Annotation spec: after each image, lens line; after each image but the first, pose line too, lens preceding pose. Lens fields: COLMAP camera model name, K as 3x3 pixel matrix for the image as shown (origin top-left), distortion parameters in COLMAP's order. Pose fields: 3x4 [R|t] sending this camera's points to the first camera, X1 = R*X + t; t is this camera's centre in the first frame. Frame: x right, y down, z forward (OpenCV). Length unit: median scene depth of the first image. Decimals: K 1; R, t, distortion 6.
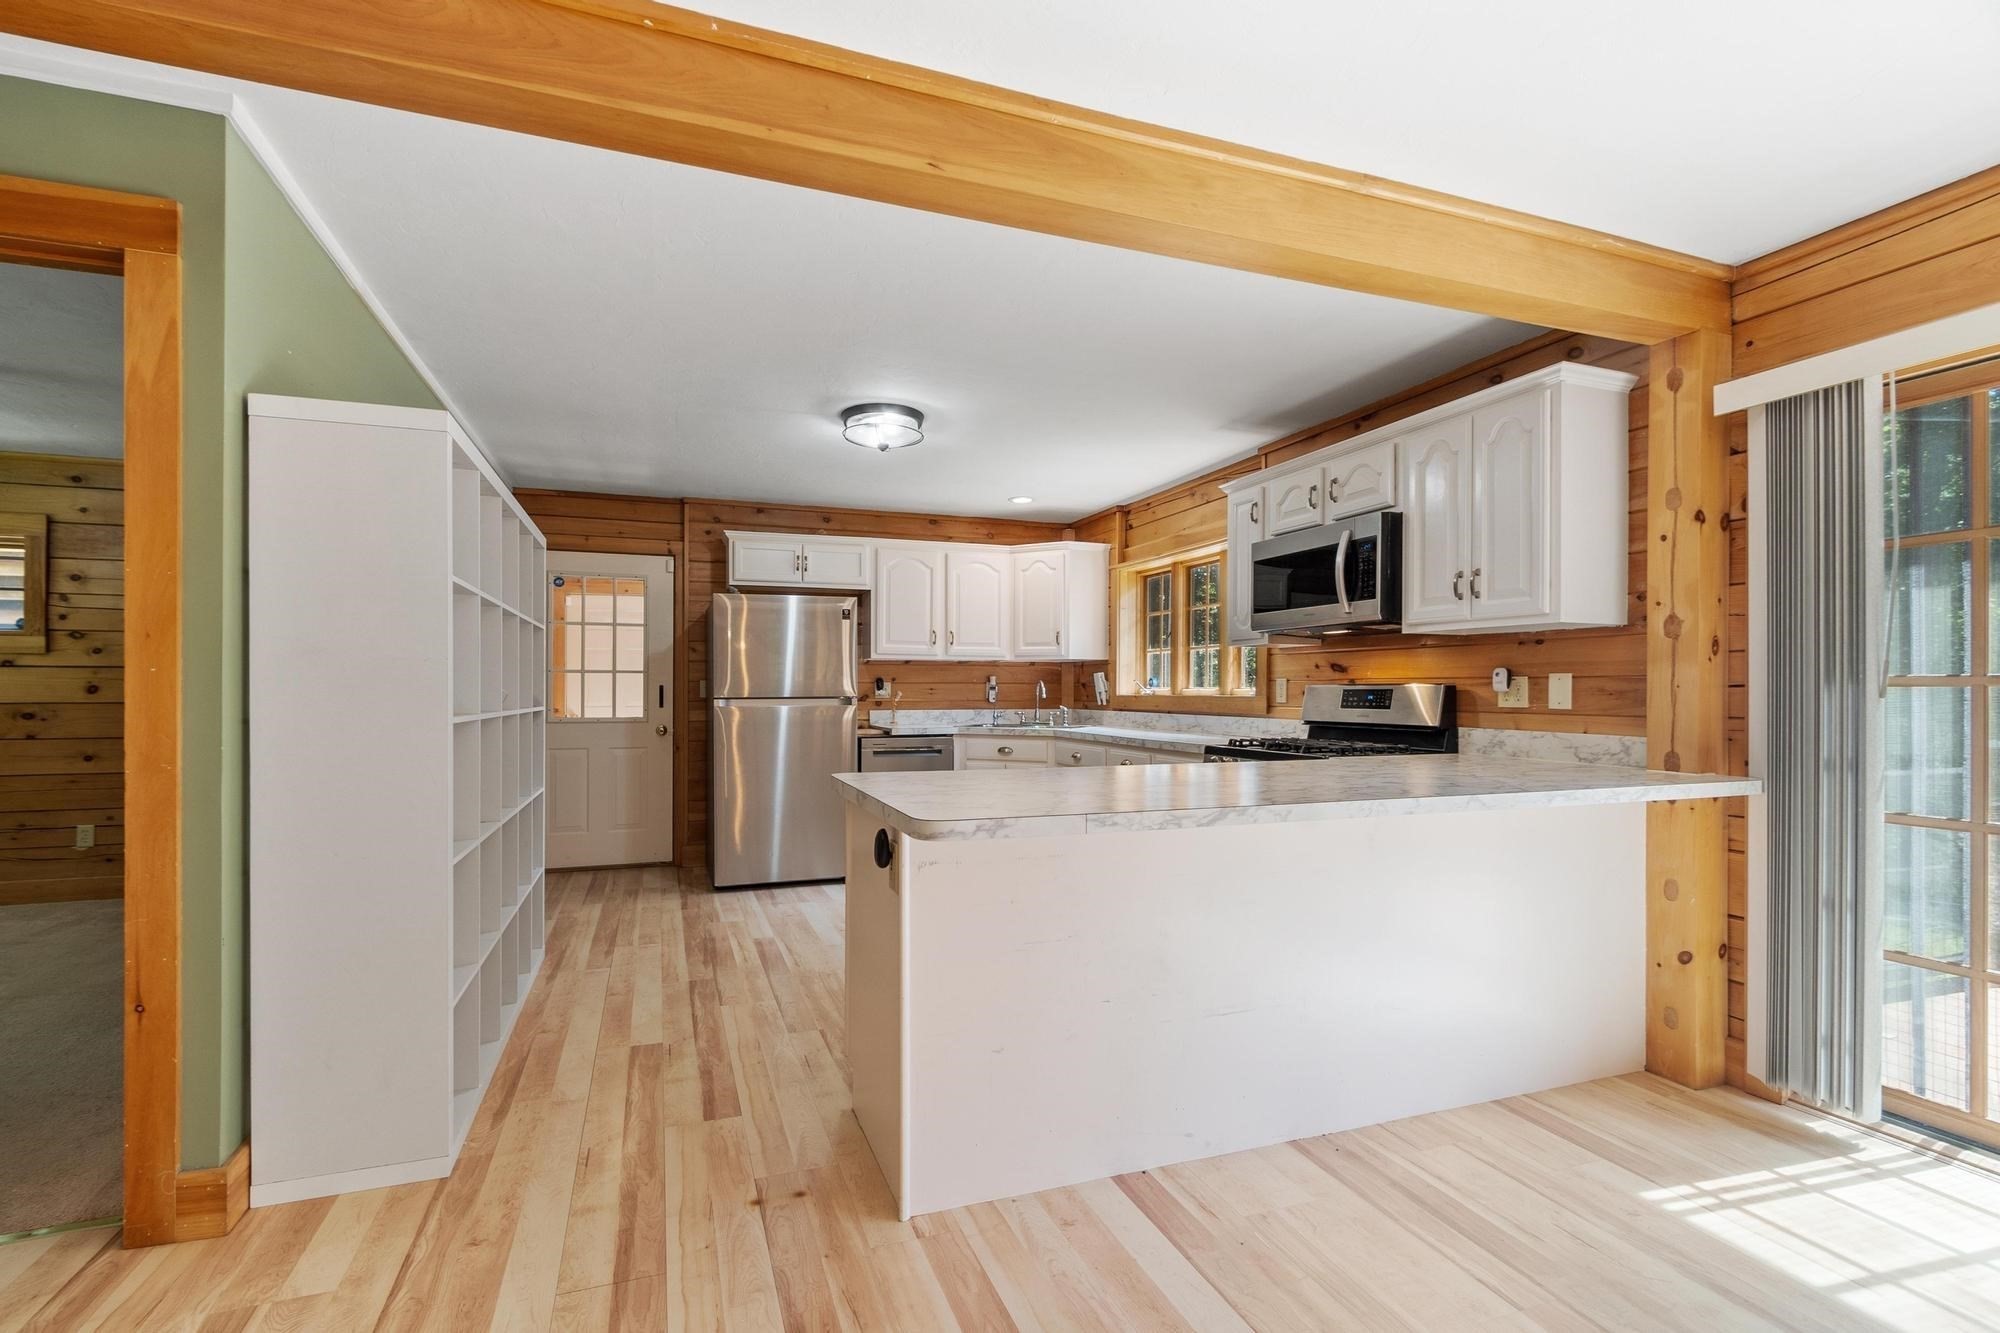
lens RADIAL K [[905.4, 0, 991.3], [0, 905.4, 689.2], [0, 0, 1]] dist [0.001291, 0.000097]
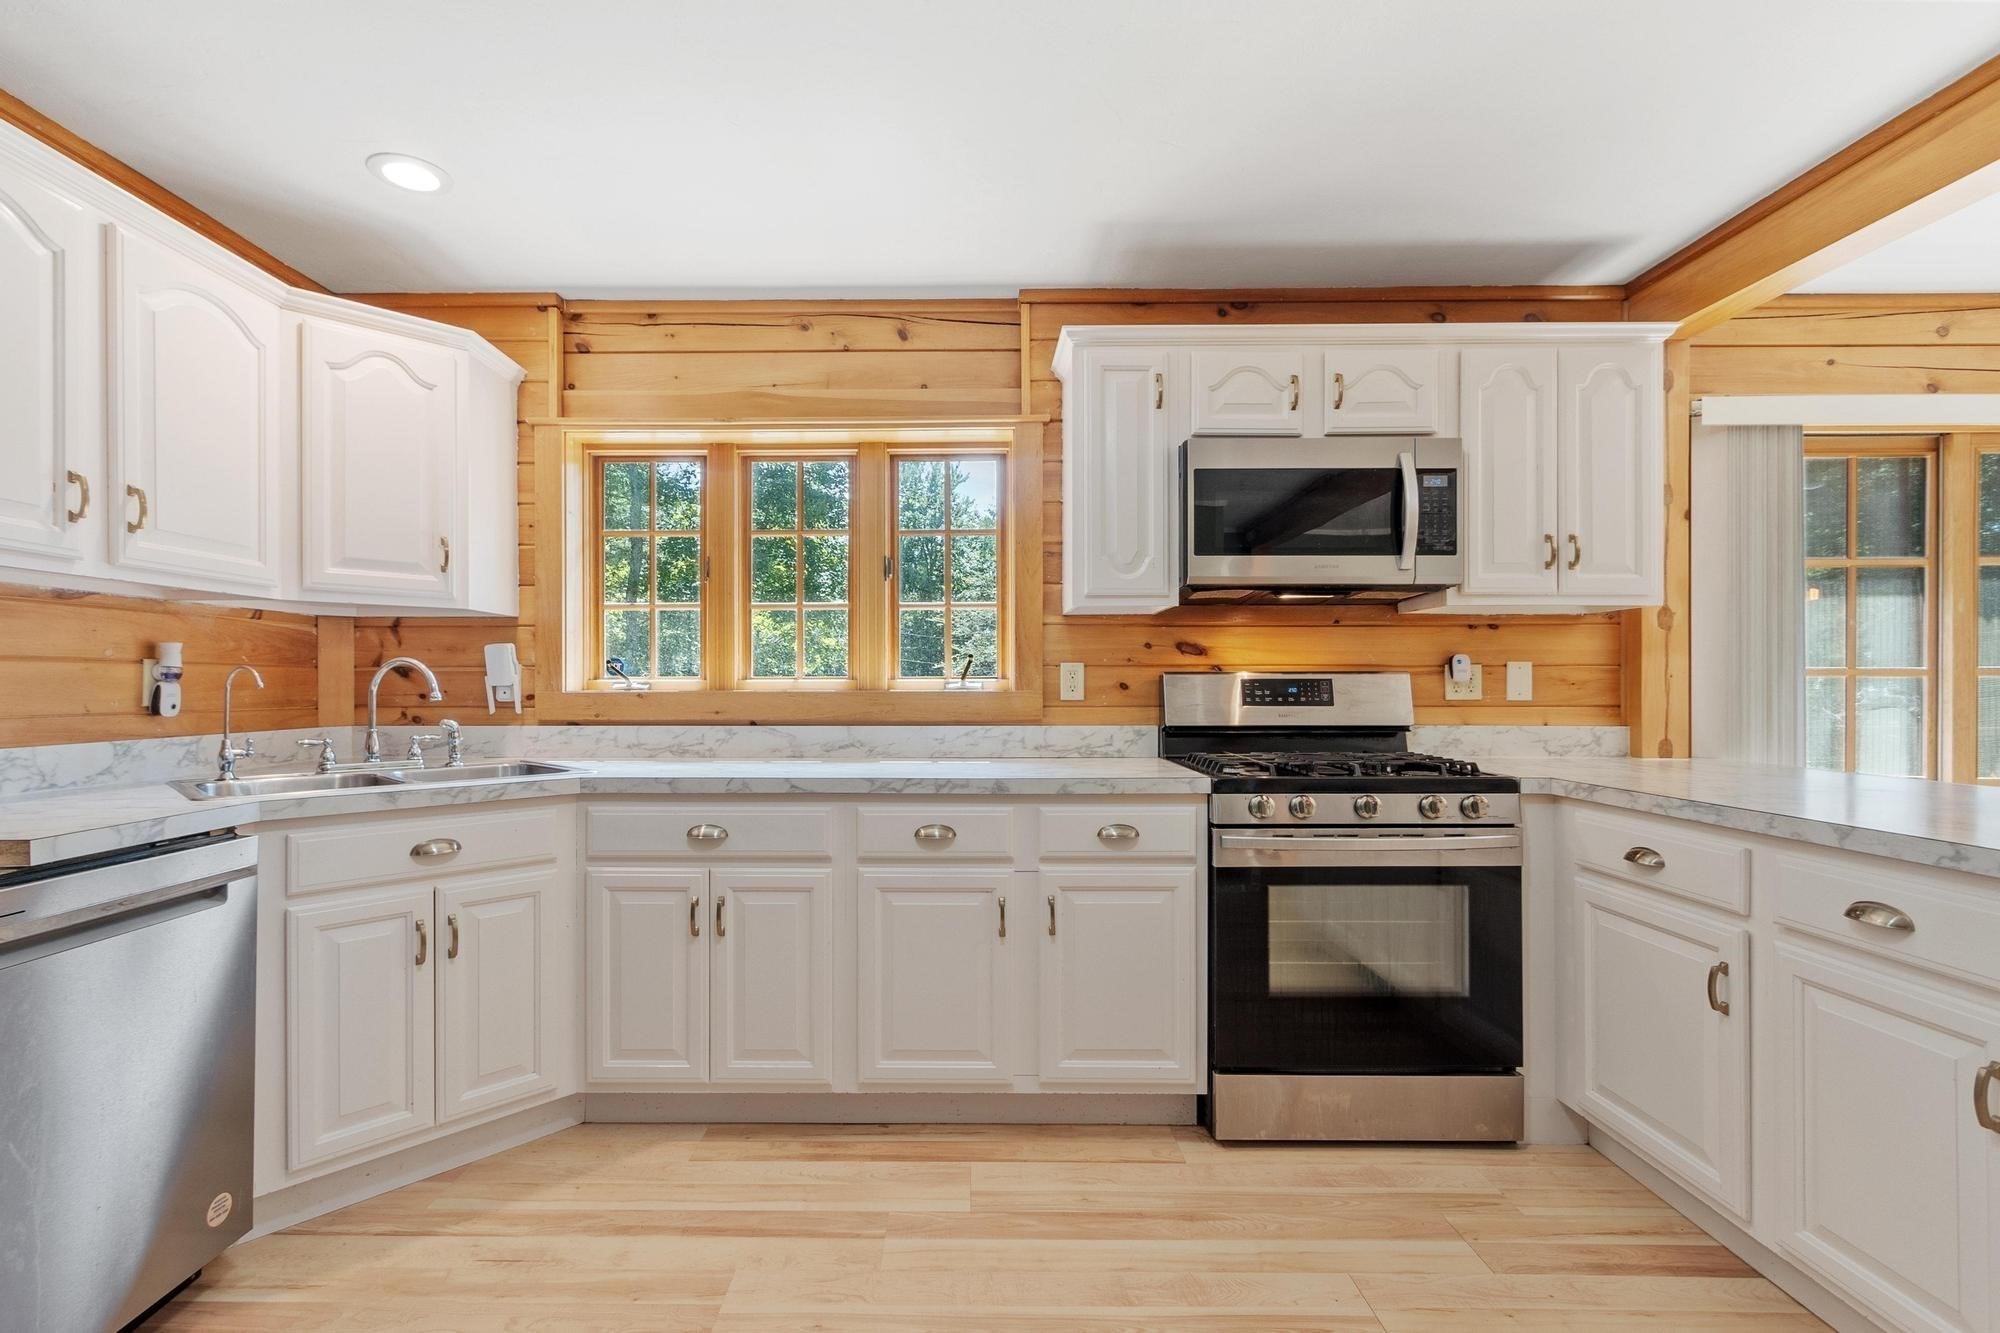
lens RADIAL K [[905.4, 0, 991.3], [0, 905.4, 689.2], [0, 0, 1]] dist [0.001291, 0.000097]
pose [[0.357602, -0.007113, 0.933847, -0.276872], [0.001162, 0.999974, 0.007172, 0.002121], [-0.933873, -0.001479, 0.357601, 0.760017]]
